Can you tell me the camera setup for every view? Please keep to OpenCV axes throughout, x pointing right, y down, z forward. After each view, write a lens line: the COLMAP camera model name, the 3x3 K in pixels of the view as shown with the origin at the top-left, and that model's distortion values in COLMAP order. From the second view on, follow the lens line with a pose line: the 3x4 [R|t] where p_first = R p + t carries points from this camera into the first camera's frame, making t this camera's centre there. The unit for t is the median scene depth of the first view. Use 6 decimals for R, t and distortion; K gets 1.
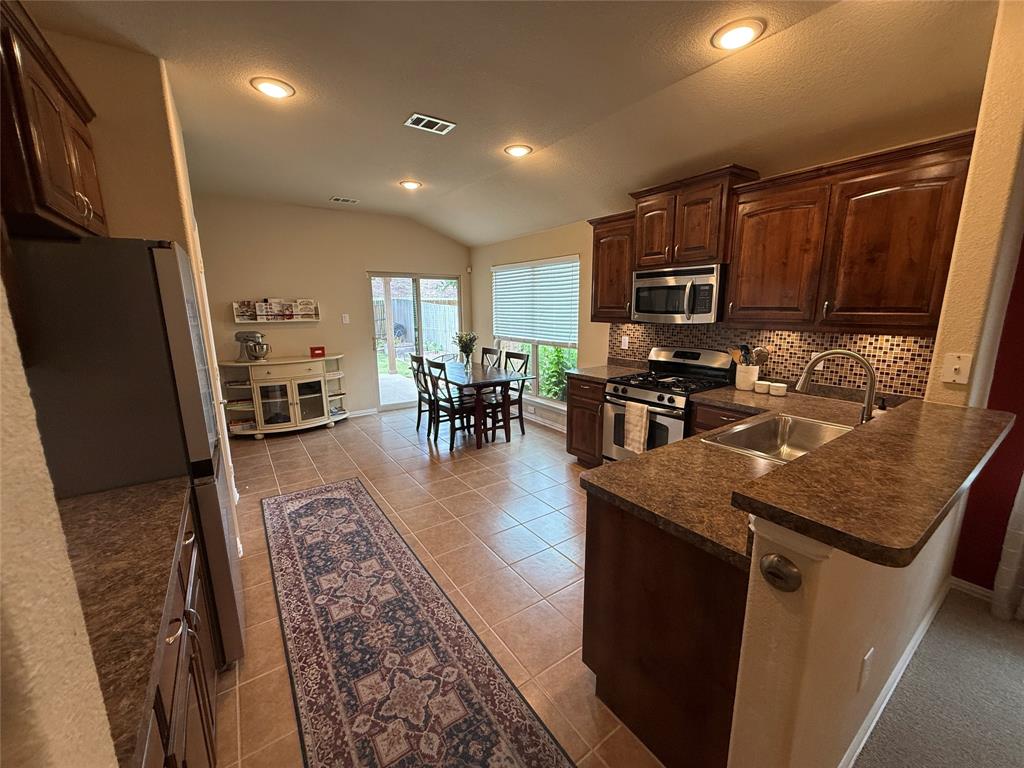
lens RADIAL K [[408.0, 0, 512.0], [0, 408.0, 384.0], [0, 0, 1]] dist [0.000041, 0.000176]
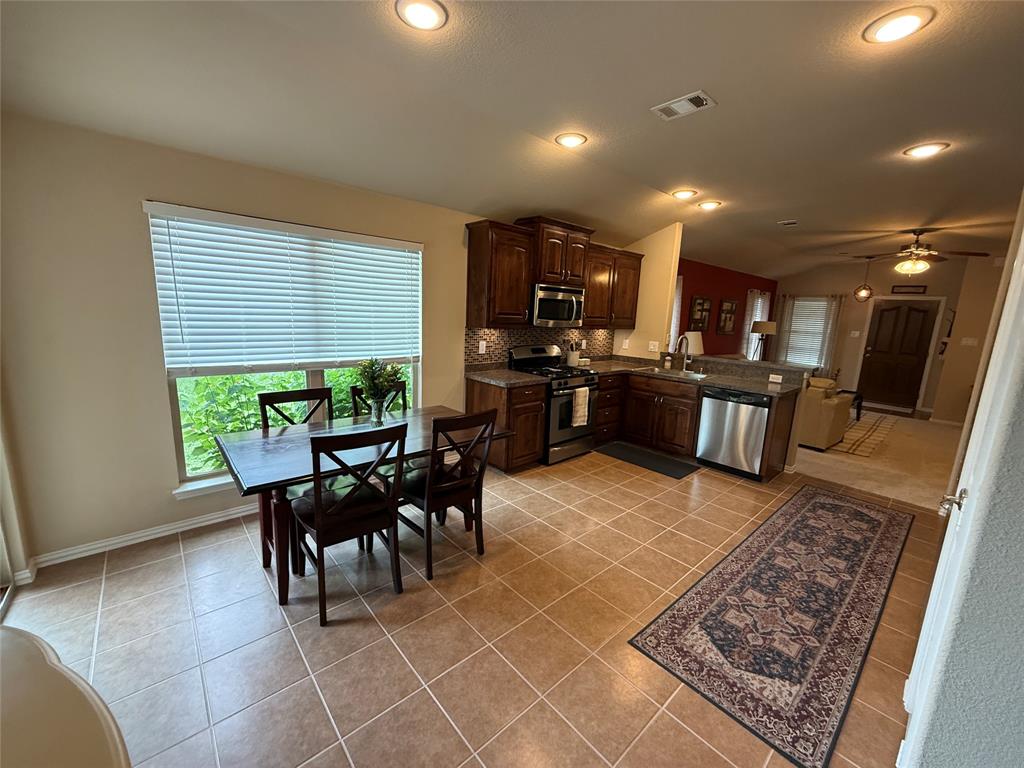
lens RADIAL K [[408.0, 0, 512.0], [0, 408.0, 384.0], [0, 0, 1]] dist [0.000041, 0.000176]
pose [[-0.121770, -0.172844, 0.977393, -0.949792], [0.149658, 0.970266, 0.190229, -0.249885], [-0.981211, 0.169439, -0.092281, 1.327917]]
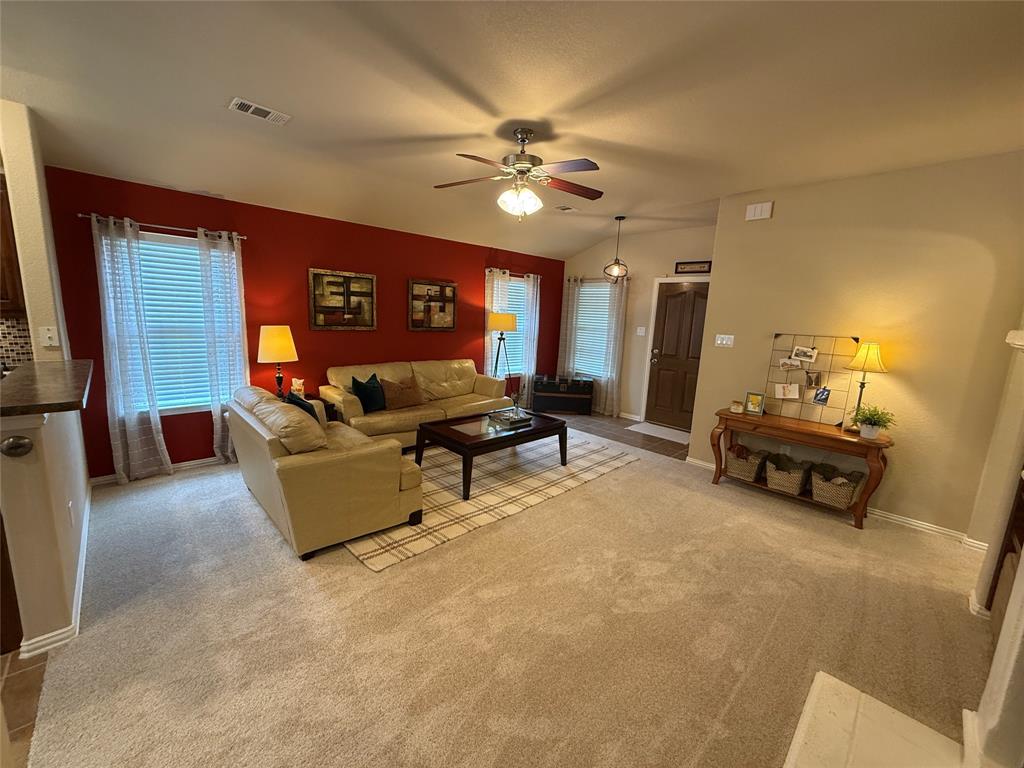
lens RADIAL K [[408.0, 0, 512.0], [0, 408.0, 384.0], [0, 0, 1]] dist [0.000041, 0.000176]
pose [[-0.158072, -0.167106, 0.973185, -0.389444], [0.149130, 0.970231, 0.190822, 0.054465], [-0.976101, 0.175294, -0.128446, -0.259936]]
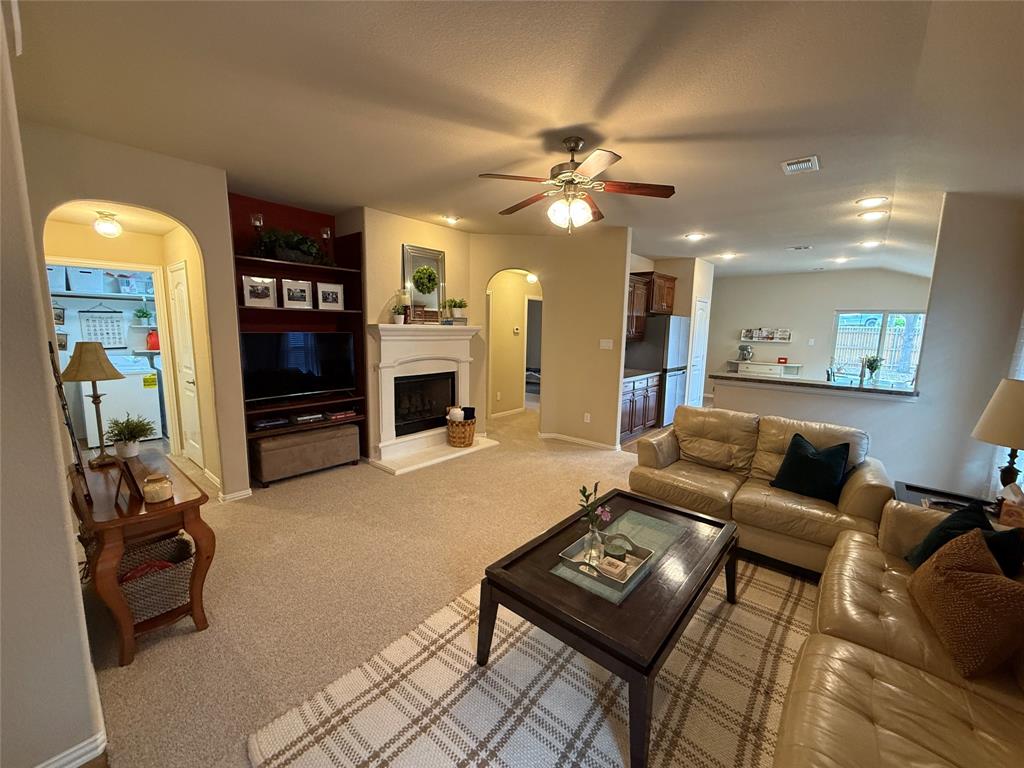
lens RADIAL K [[408.0, 0, 512.0], [0, 408.0, 384.0], [0, 0, 1]] dist [0.000041, 0.000176]
pose [[0.250183, 0.149677, -0.956559, 1.336058], [-0.208292, 0.973165, 0.097798, 0.125798], [0.945528, 0.174776, 0.274646, -0.738450]]
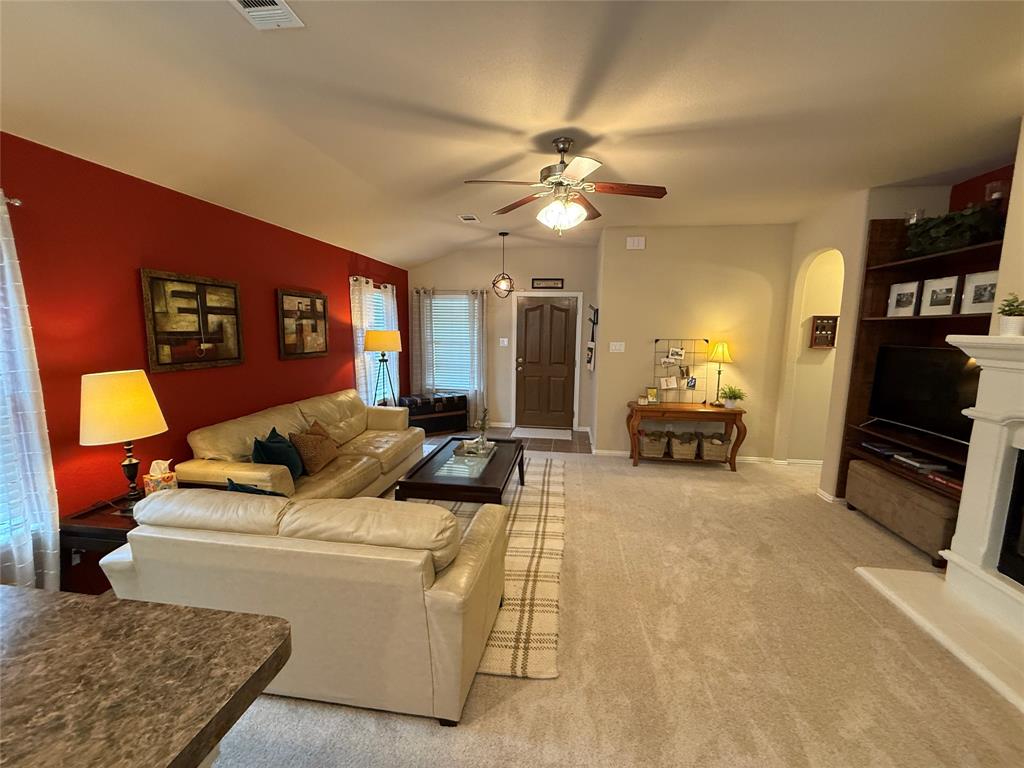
lens RADIAL K [[408.0, 0, 512.0], [0, 408.0, 384.0], [0, 0, 1]] dist [0.000041, 0.000176]
pose [[-0.732377, -0.090229, 0.674895, 0.013126], [0.127789, 0.955354, 0.266398, -0.061581], [-0.668801, 0.281348, -0.688149, 0.264629]]
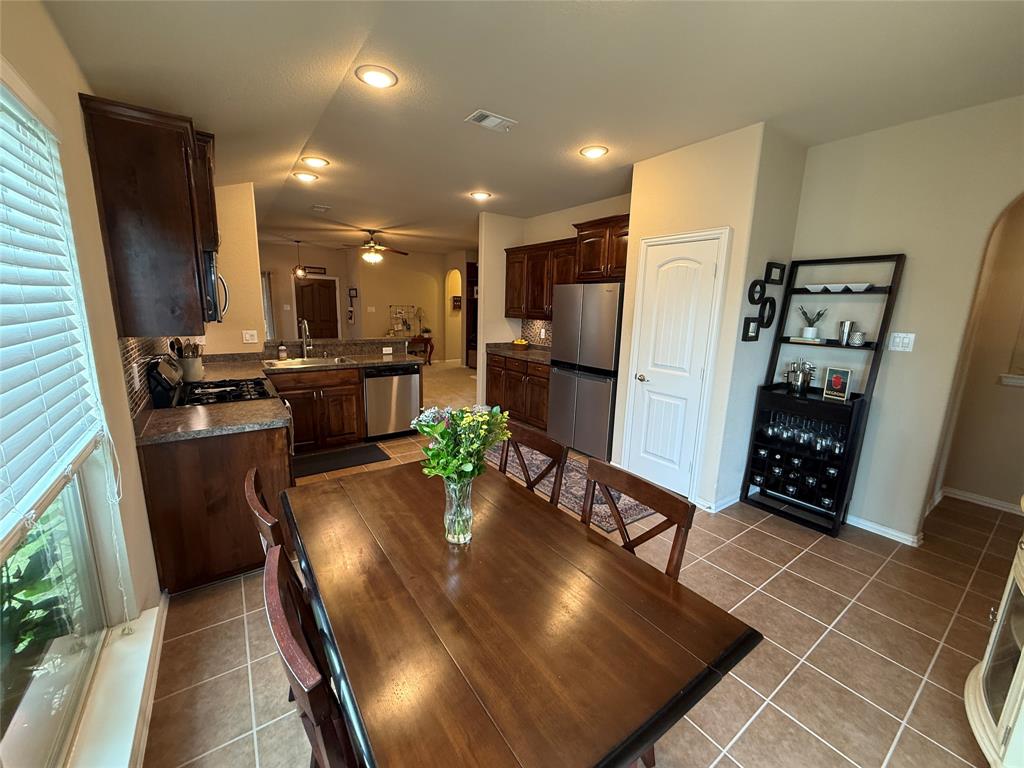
lens RADIAL K [[408.0, 0, 512.0], [0, 408.0, 384.0], [0, 0, 1]] dist [0.000041, 0.000176]
pose [[-0.999811, -0.015146, -0.012196, -0.220978], [-0.018611, 0.927126, 0.374288, -0.362045], [0.005638, 0.374445, -0.927232, 1.861863]]
